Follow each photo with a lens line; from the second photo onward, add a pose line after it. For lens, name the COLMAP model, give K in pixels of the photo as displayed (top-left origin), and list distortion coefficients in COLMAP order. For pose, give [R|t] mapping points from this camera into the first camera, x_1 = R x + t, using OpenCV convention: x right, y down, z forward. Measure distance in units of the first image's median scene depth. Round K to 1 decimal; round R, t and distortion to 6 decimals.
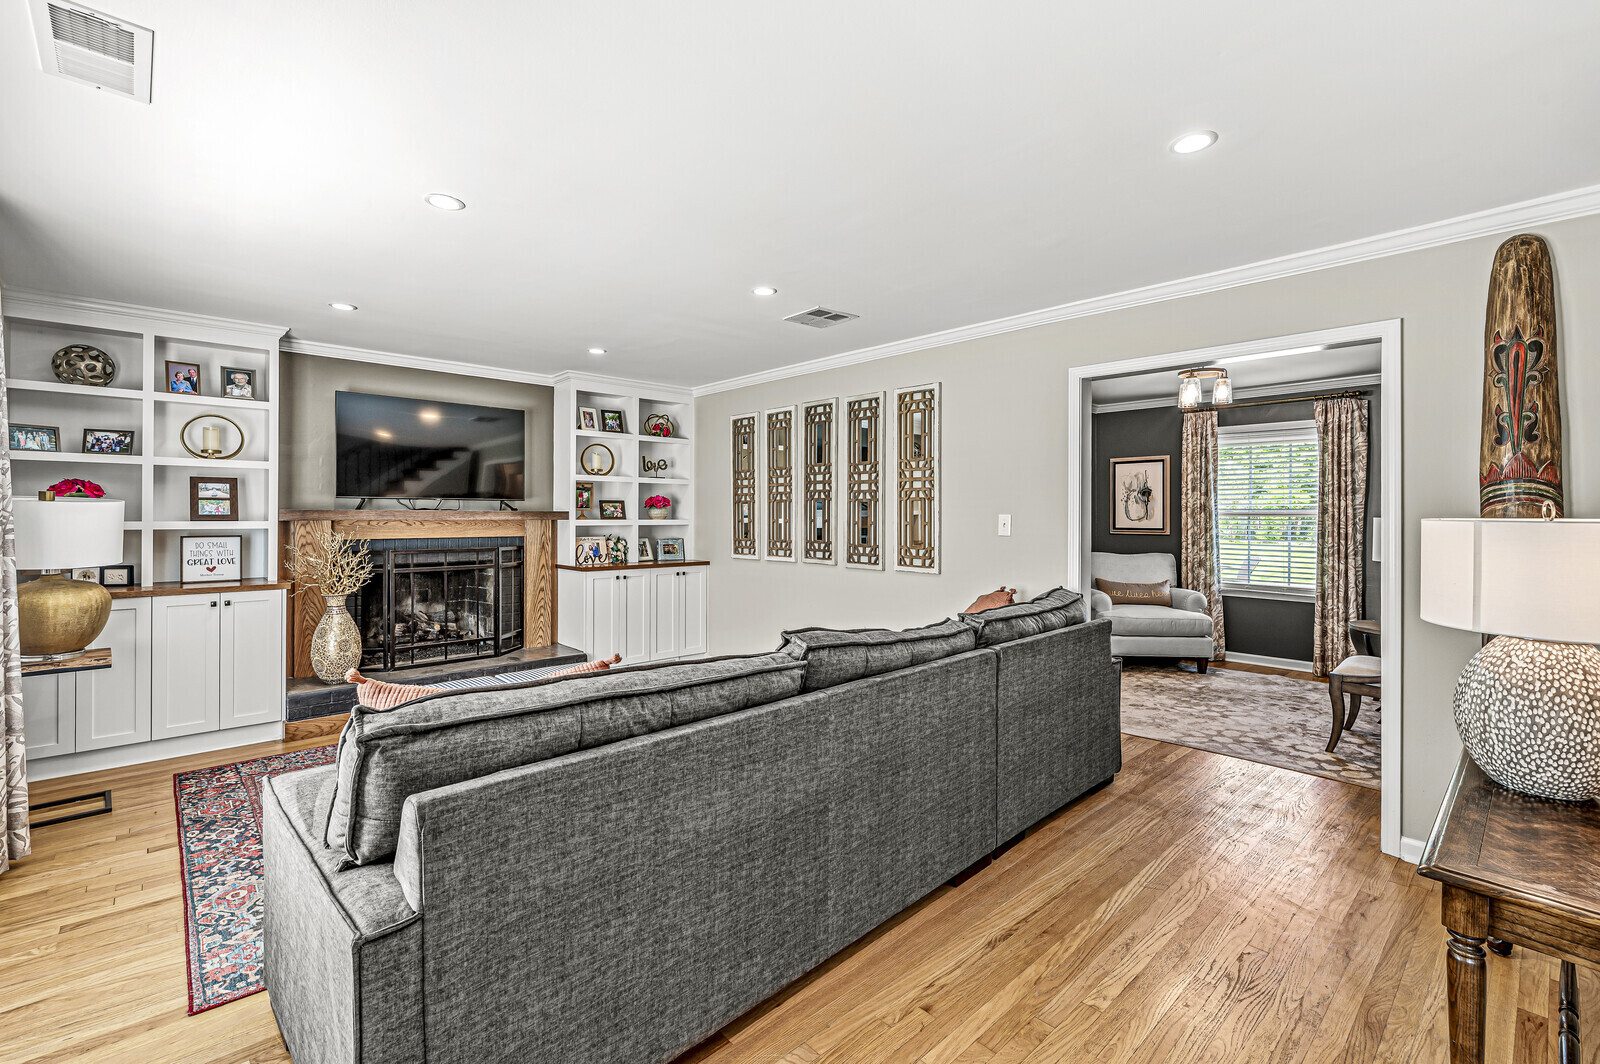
lens RADIAL K [[693.4, 0, 803.9], [0, 693.4, 517.7], [0, 0, 1]] dist [-0.001880, -0.000278]
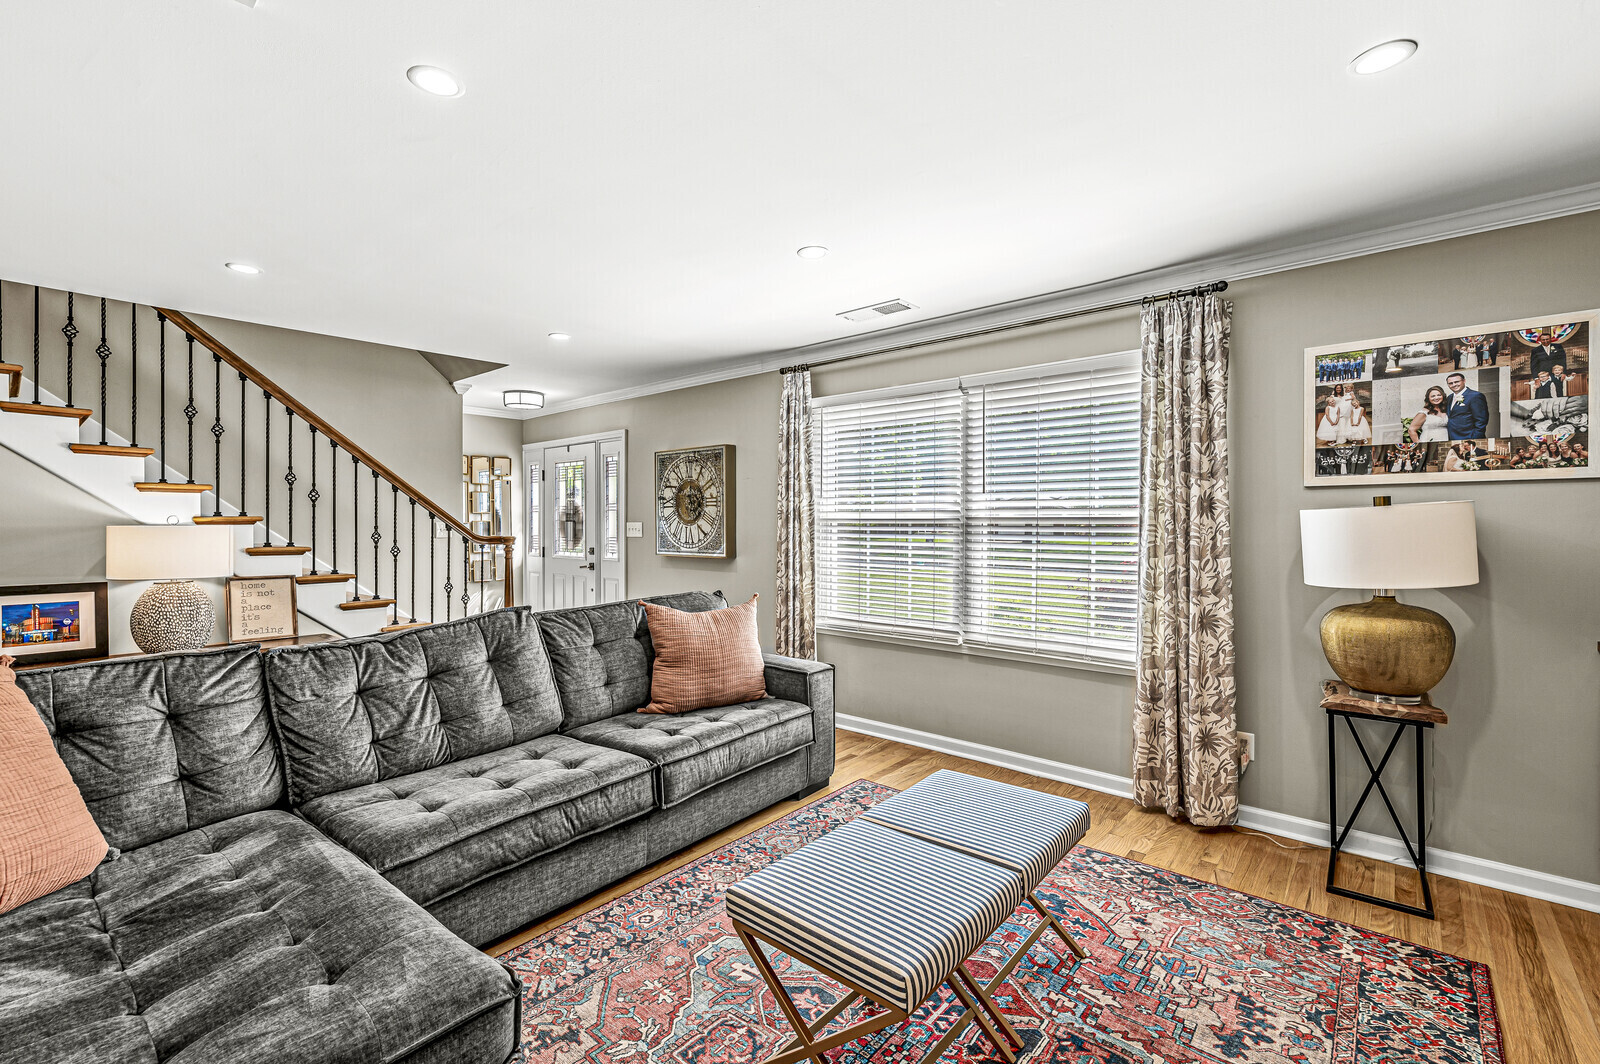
lens RADIAL K [[690.7, 0, 803.4], [0, 690.7, 523.5], [0, 0, 1]] dist [-0.001440, -0.000433]
pose [[-0.993847, -0.003685, -0.110700, -0.209749], [-0.004061, 0.999987, 0.003171, -0.007489], [0.110687, 0.003601, -0.993849, 1.230787]]
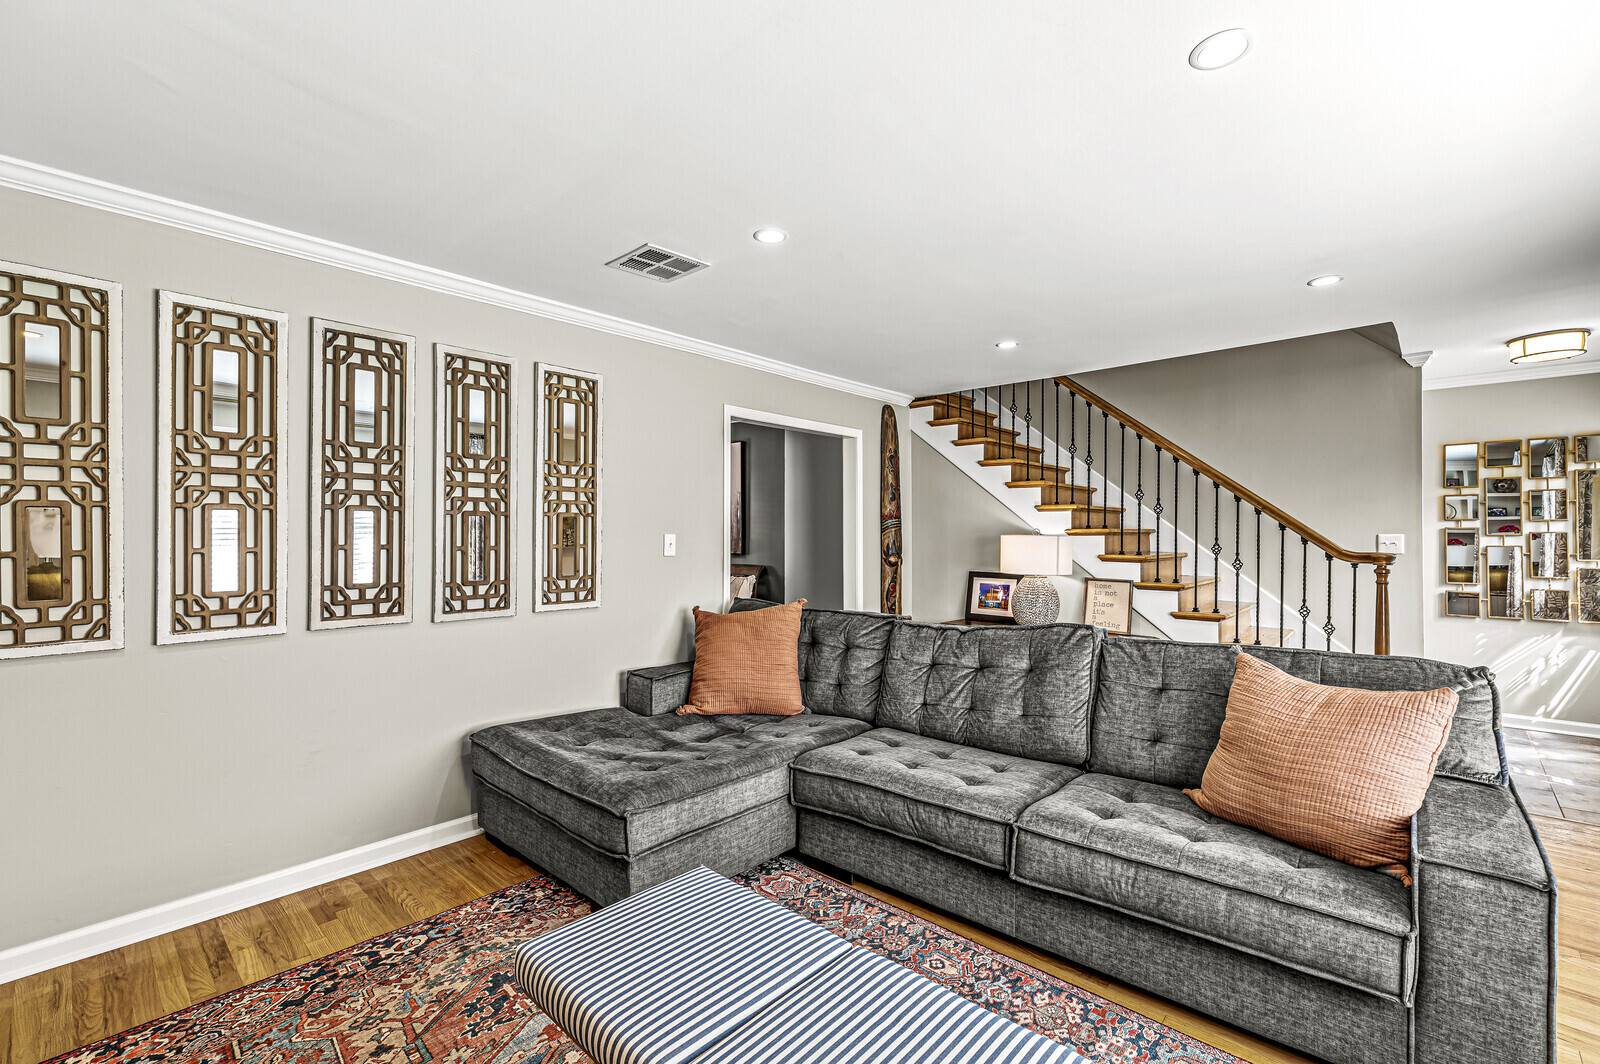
lens RADIAL K [[690.7, 0, 803.4], [0, 690.7, 523.5], [0, 0, 1]] dist [-0.001440, -0.000433]
pose [[-0.077269, 0.007041, 0.996985, -0.639944], [0.000787, 0.999975, -0.007001, -0.011894], [-0.997010, 0.000243, -0.077273, 0.819087]]
